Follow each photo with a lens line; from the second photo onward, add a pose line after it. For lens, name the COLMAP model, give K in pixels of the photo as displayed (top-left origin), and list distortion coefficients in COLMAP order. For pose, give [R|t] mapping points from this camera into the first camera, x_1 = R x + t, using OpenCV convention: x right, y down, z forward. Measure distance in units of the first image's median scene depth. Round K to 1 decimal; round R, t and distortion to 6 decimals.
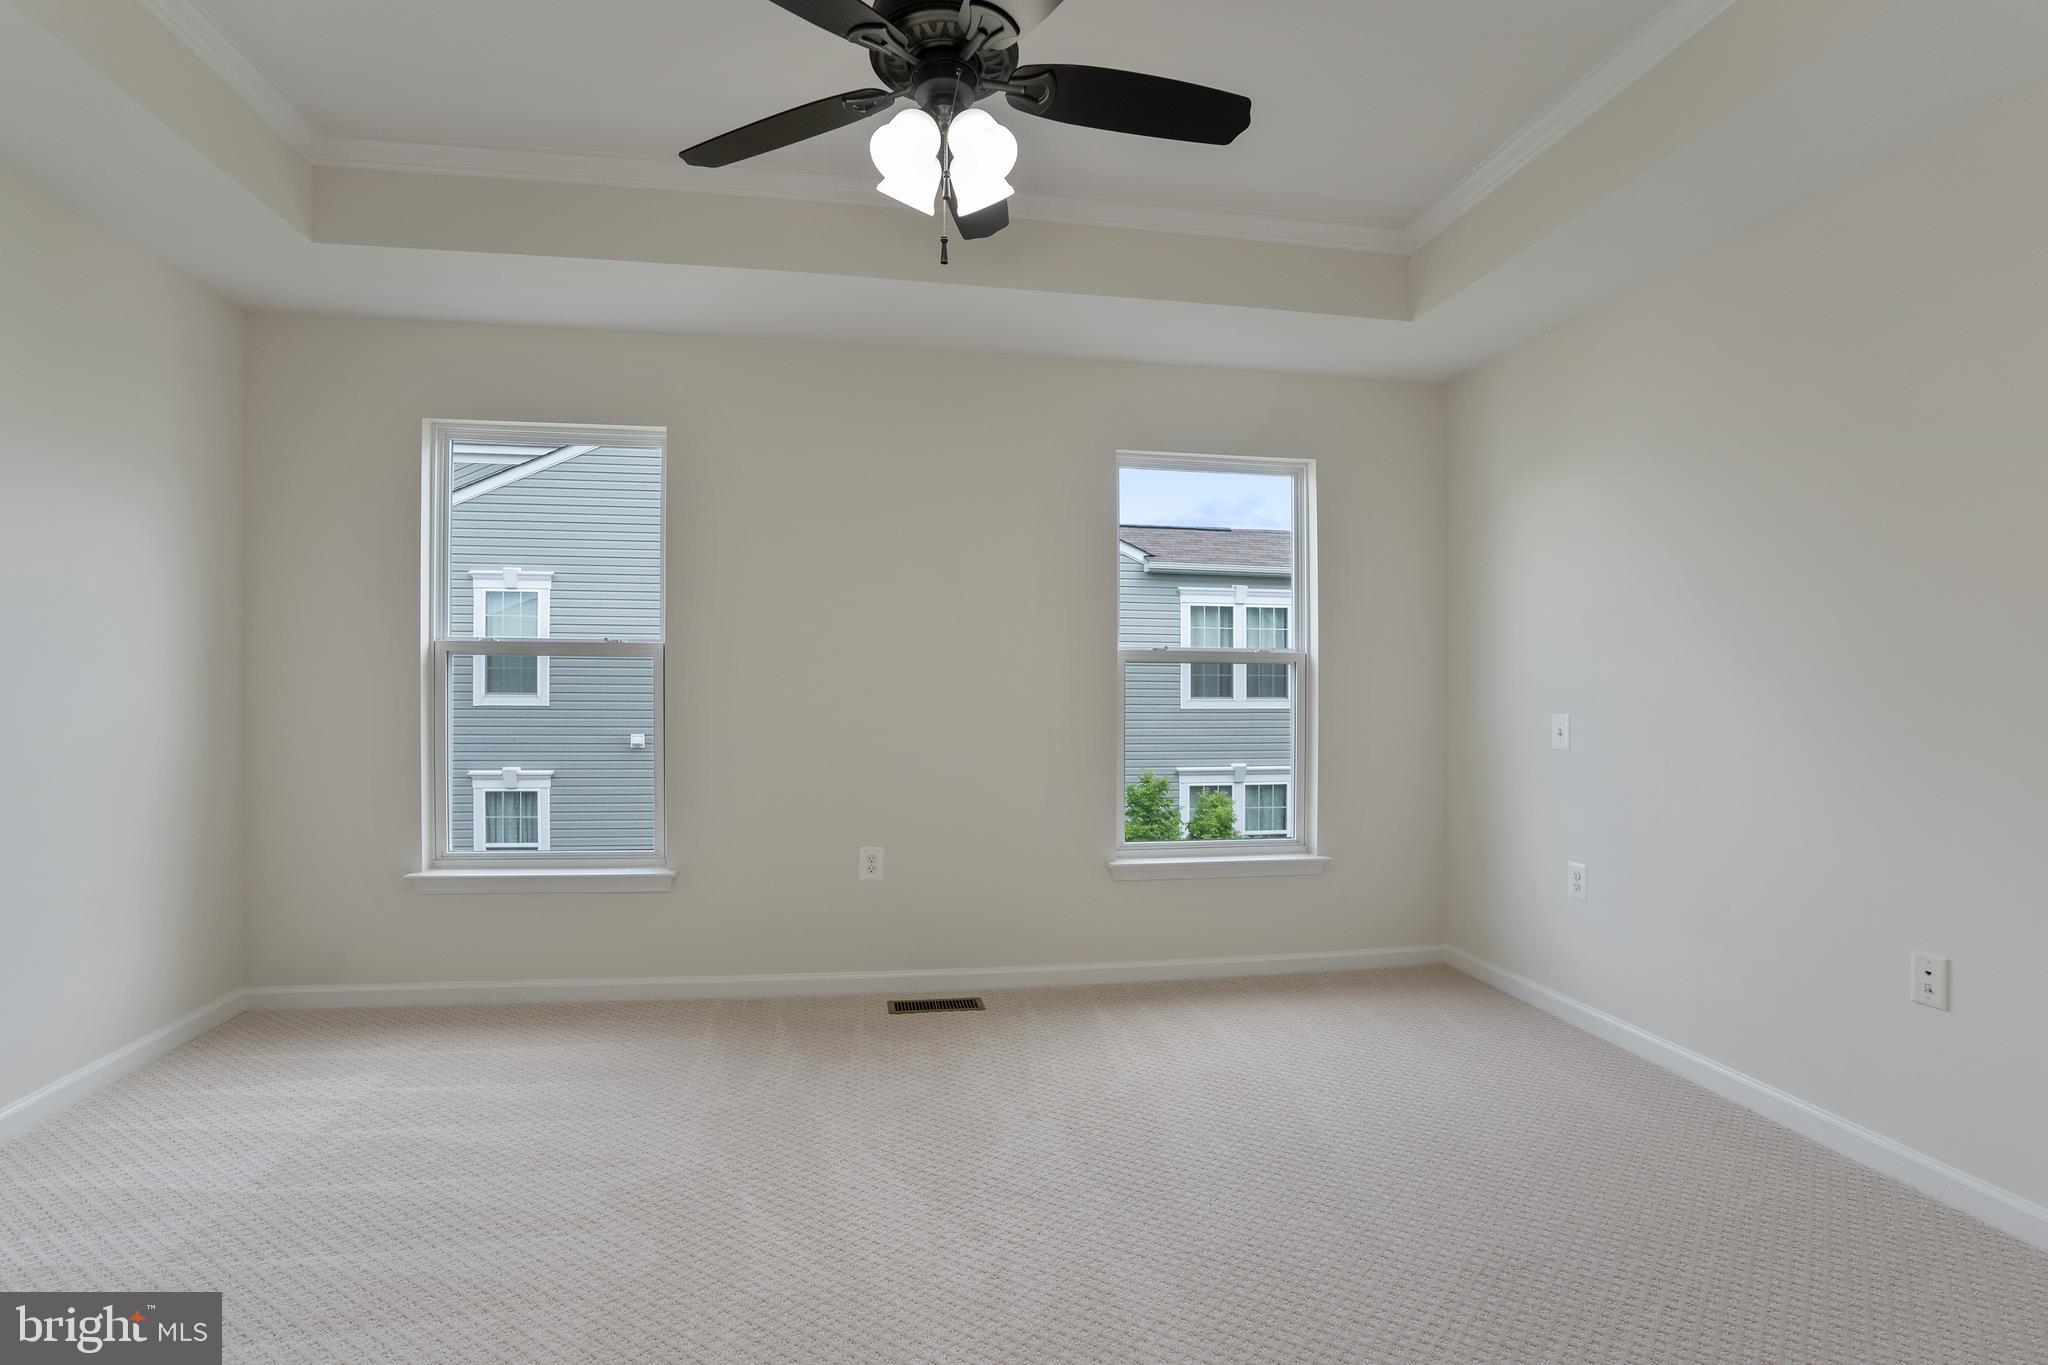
lens RADIAL K [[952.9, 0, 1033.3], [0, 952.9, 678.6], [0, 0, 1]] dist [-0.073087, 0.029447]
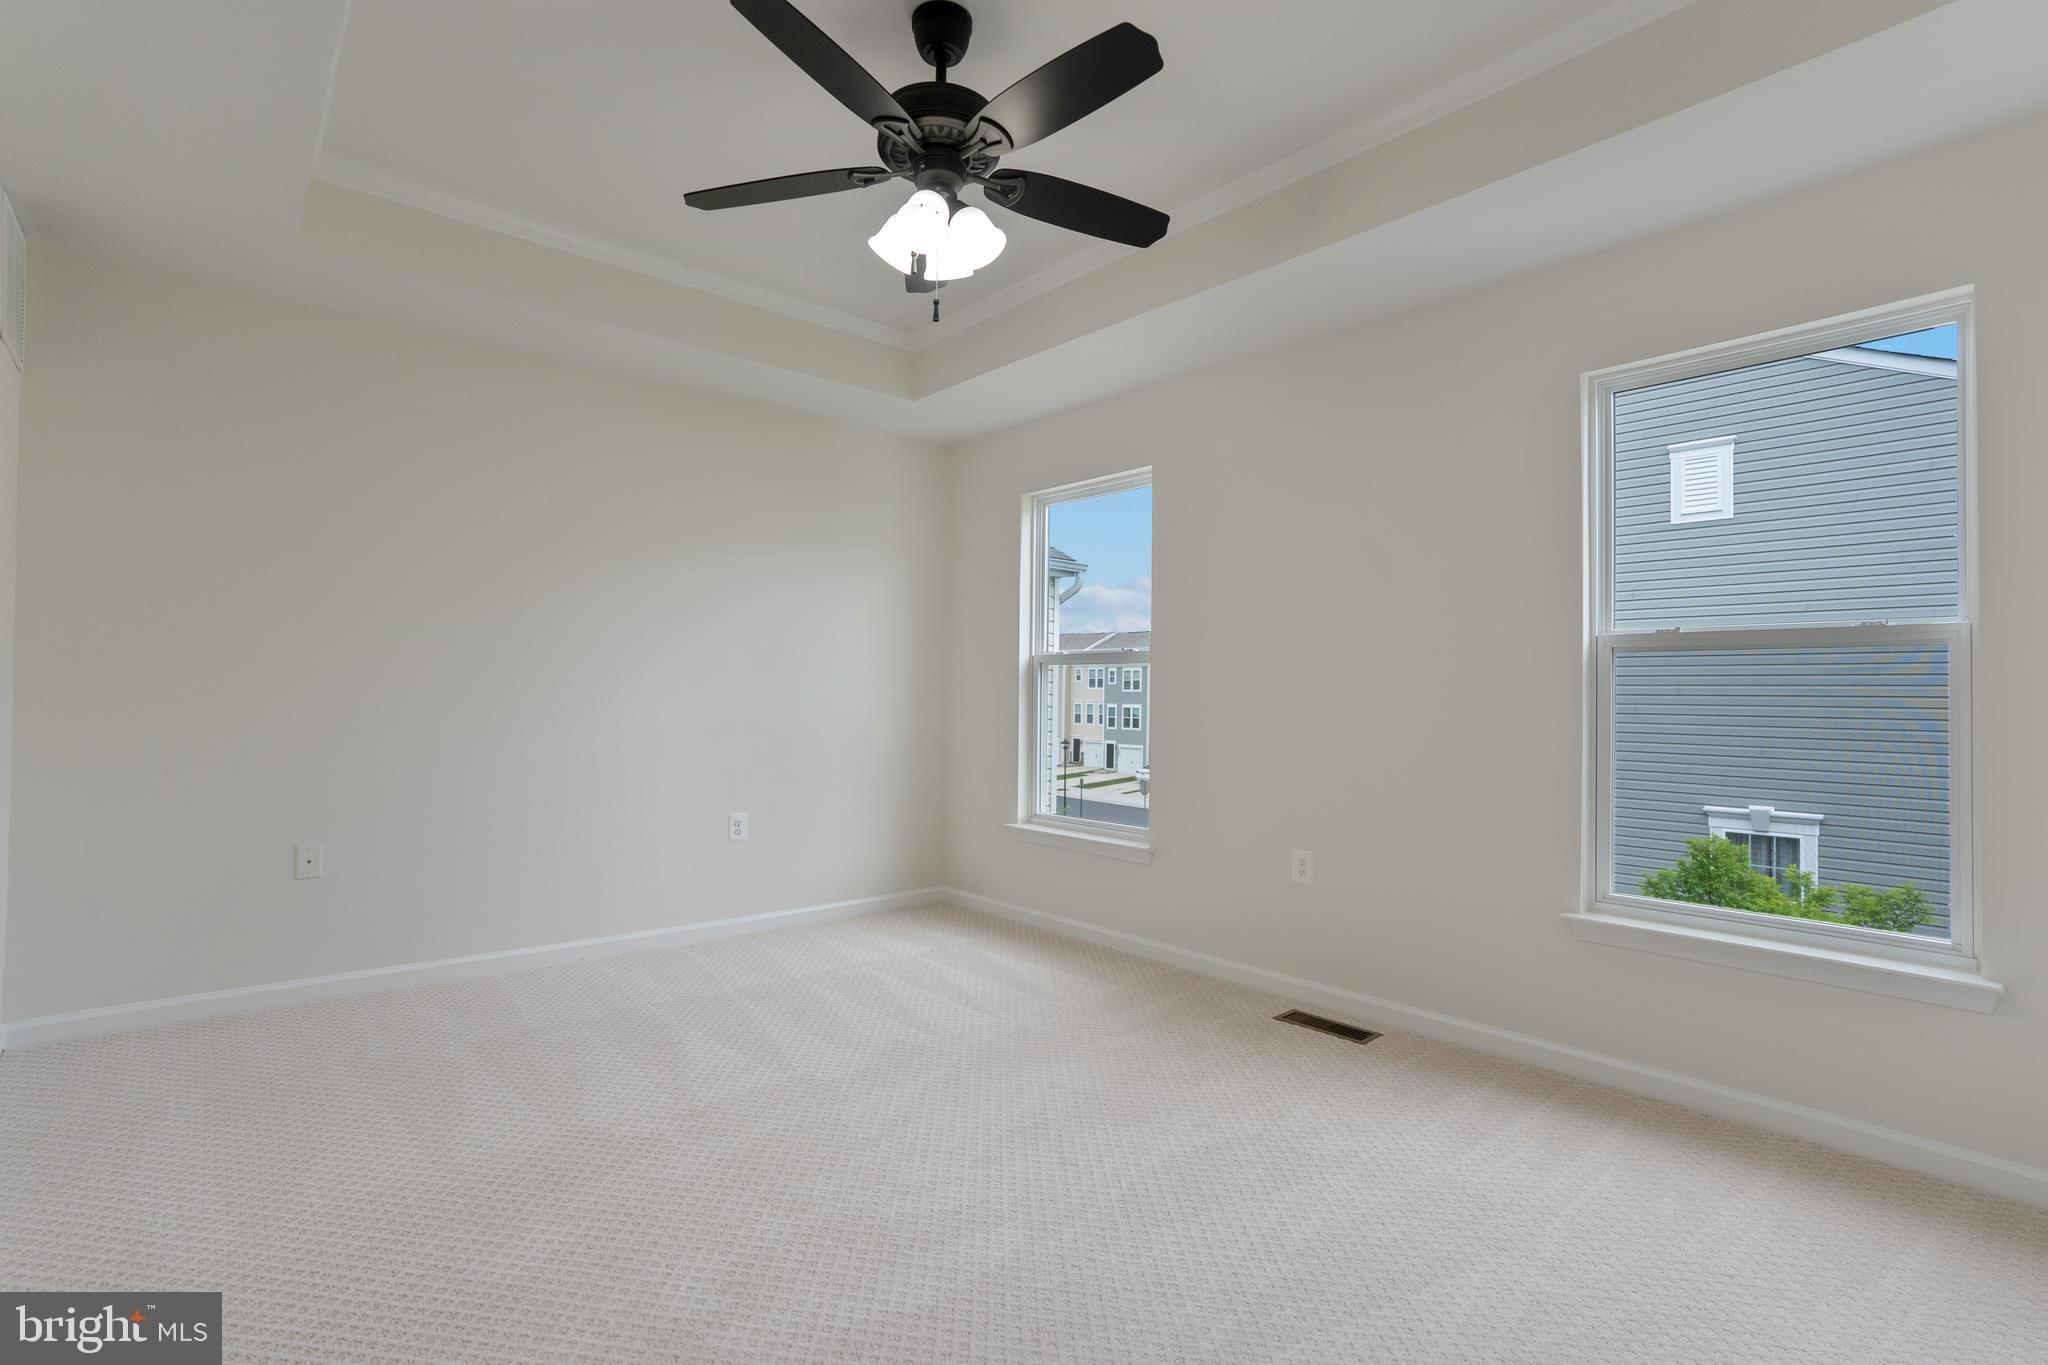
lens RADIAL K [[958.7, 0, 1037.3], [0, 958.7, 689.3], [0, 0, 1]] dist [-0.024611, 0.013354]
pose [[0.535093, -0.010148, -0.844732, 0.550685], [-0.000102, 0.999927, -0.012077, 0.025090], [0.844793, 0.006548, 0.535053, 0.254114]]
